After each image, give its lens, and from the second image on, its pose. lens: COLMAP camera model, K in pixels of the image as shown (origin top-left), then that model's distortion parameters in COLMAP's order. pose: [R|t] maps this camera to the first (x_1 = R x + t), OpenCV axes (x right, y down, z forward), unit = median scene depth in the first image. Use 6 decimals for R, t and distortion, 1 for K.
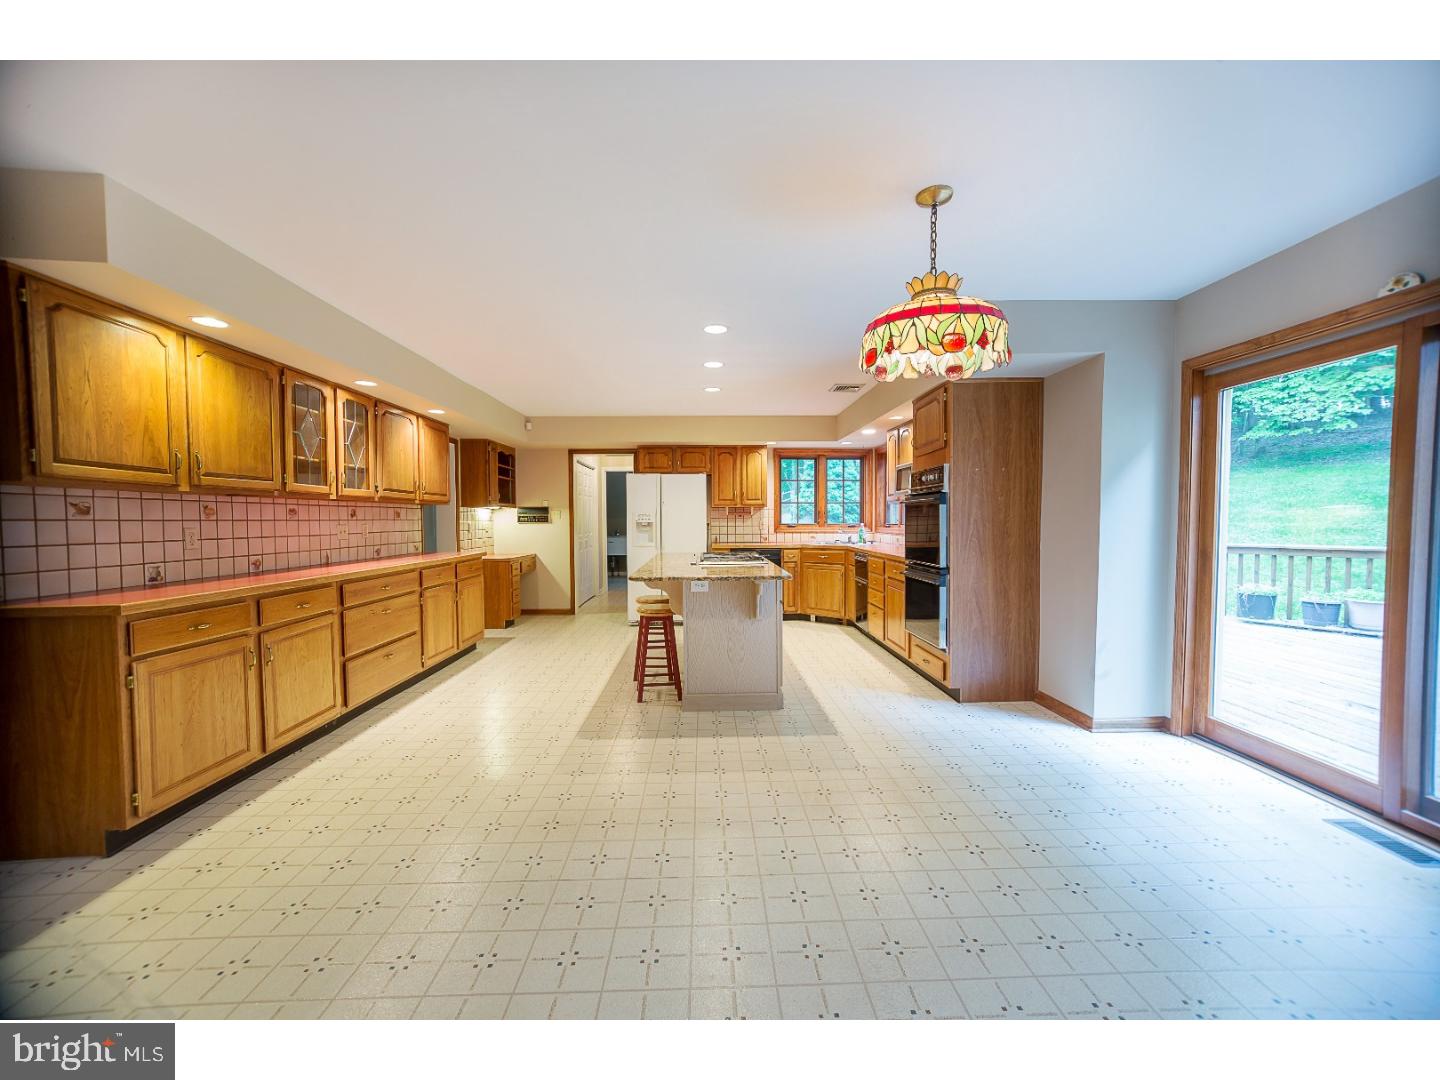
lens RADIAL K [[560.7, 0, 720.0], [0, 560.7, 540.0], [0, 0, 1]] dist [0.000043, 0.000000]
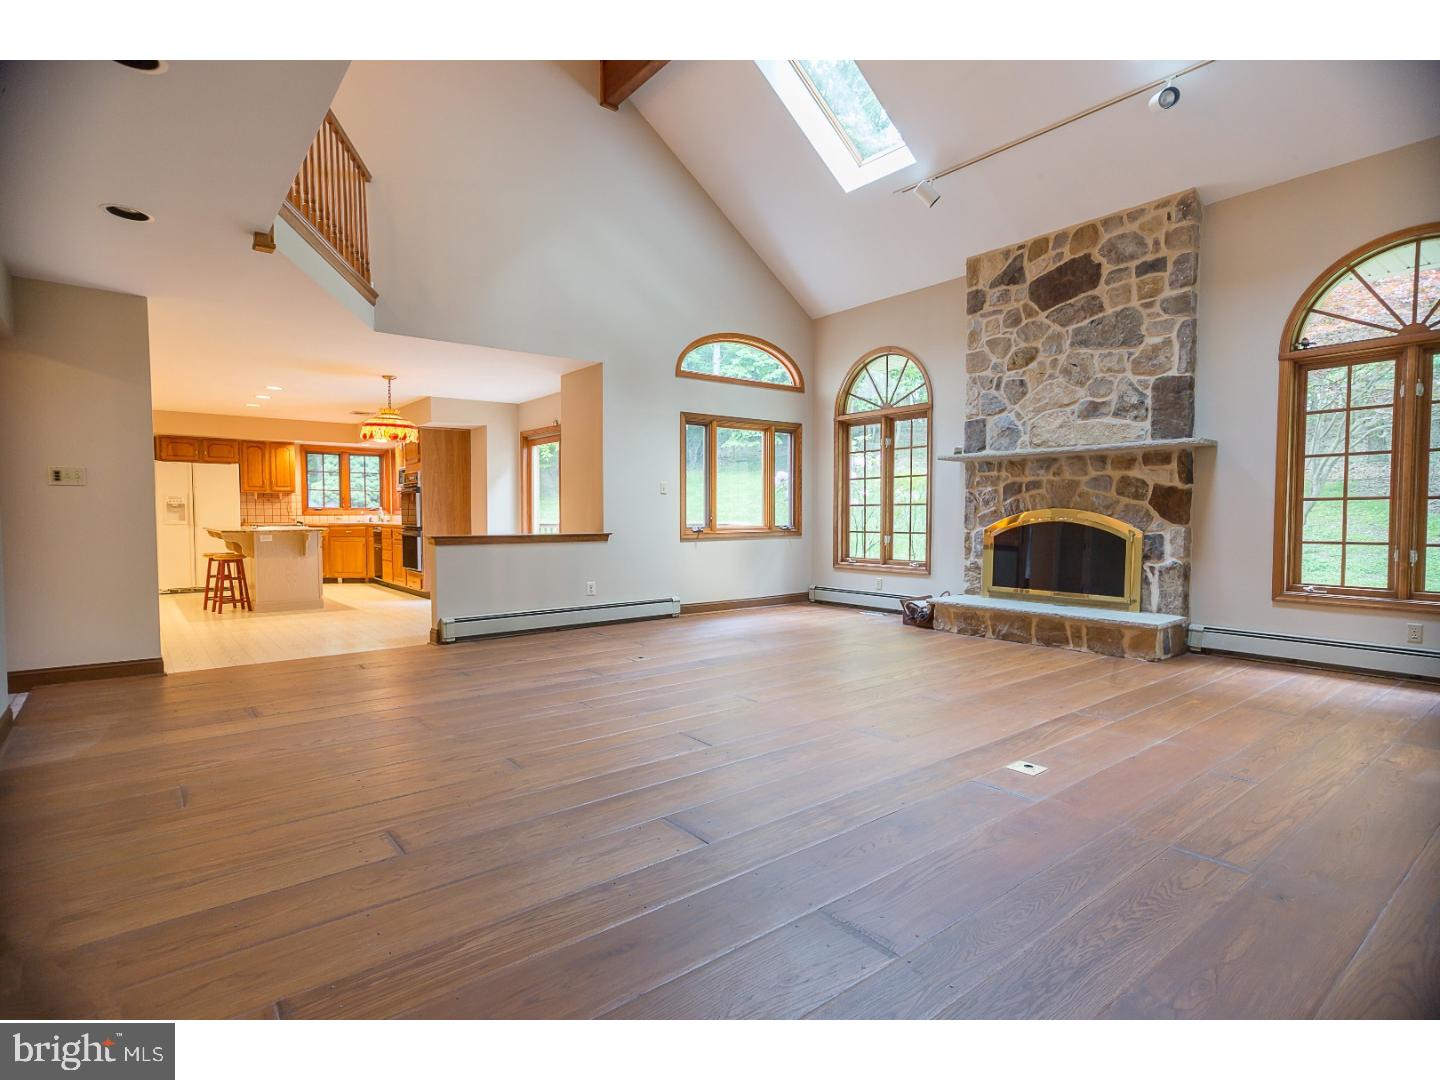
lens RADIAL K [[745.3, 0, 720.0], [0, 745.3, 540.0], [0, 0, 1]] dist [0.020176, 0.000442]
pose [[0.800936, -0.017520, 0.598493, -0.163904], [0.020575, 0.999787, 0.001733, 0.062007], [-0.598396, 0.010926, 0.801126, -0.902150]]
